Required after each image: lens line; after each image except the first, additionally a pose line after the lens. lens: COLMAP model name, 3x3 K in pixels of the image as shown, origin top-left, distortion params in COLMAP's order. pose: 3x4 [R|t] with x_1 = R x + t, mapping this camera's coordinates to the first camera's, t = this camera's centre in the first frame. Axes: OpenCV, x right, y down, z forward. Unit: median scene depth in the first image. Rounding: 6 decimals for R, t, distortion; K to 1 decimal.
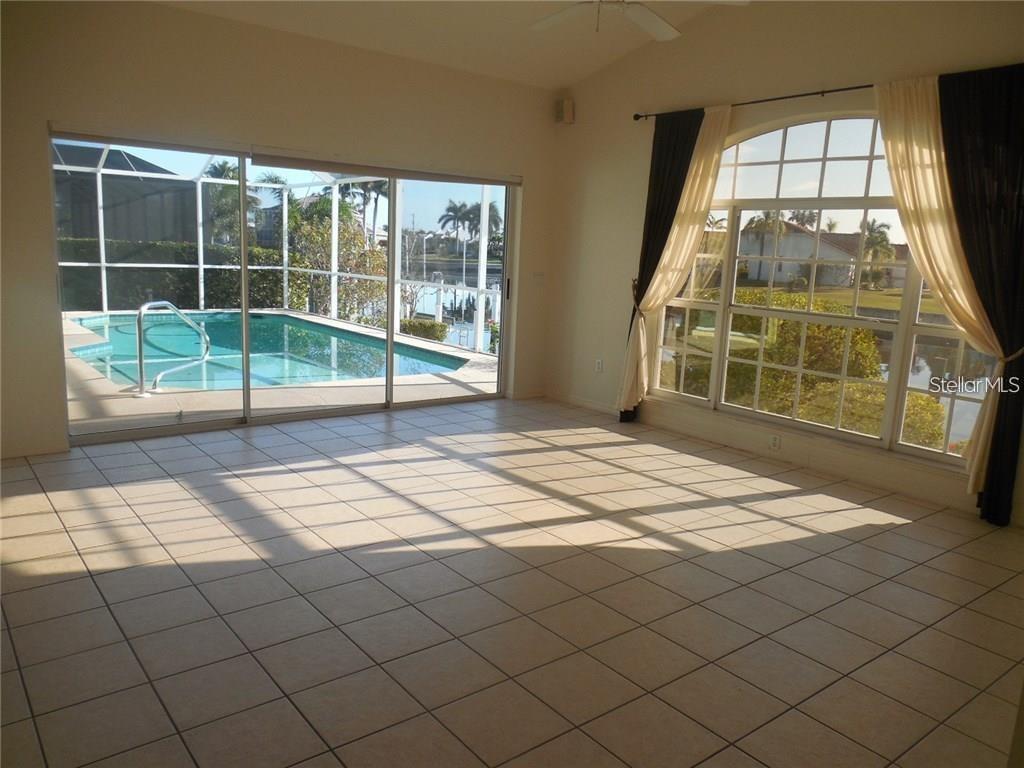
lens RADIAL K [[771.4, 0, 509.7], [0, 771.4, 384.0], [0, 0, 1]] dist [-0.007756, -0.001211]
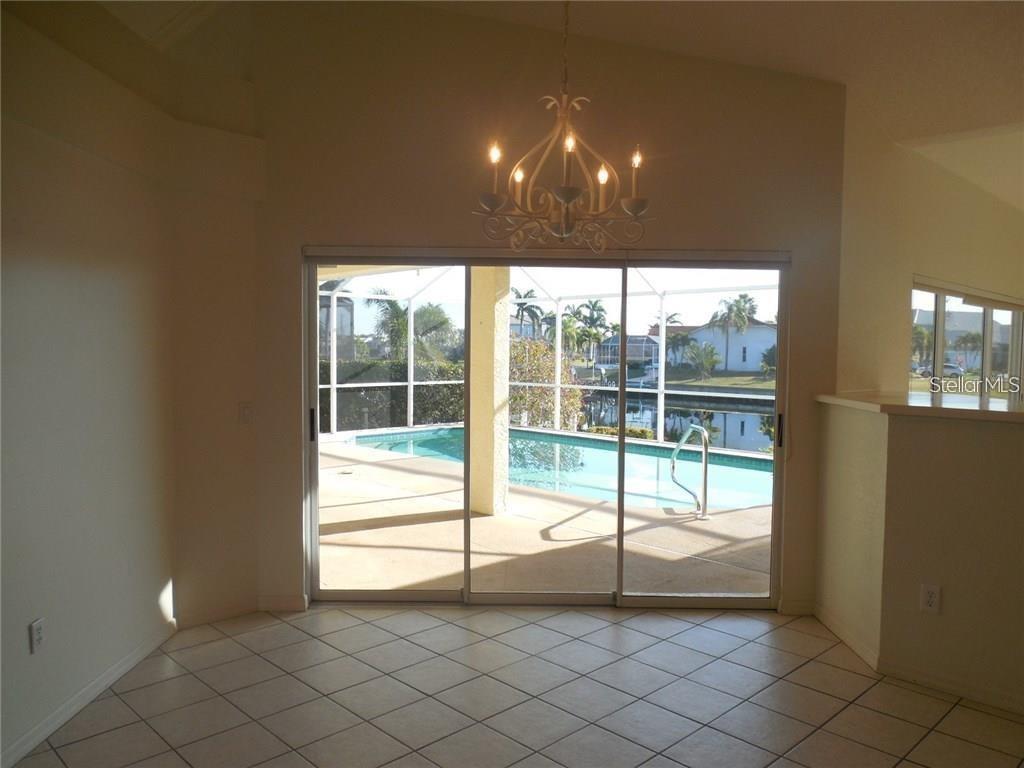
lens RADIAL K [[771.4, 0, 513.3], [0, 771.4, 387.8], [0, 0, 1]] dist [-0.007756, -0.001211]
pose [[0.990978, -0.044227, 0.126514, -0.392058], [0.059080, 0.991470, -0.116172, -0.023241], [-0.120297, 0.122598, 0.985139, 0.002788]]
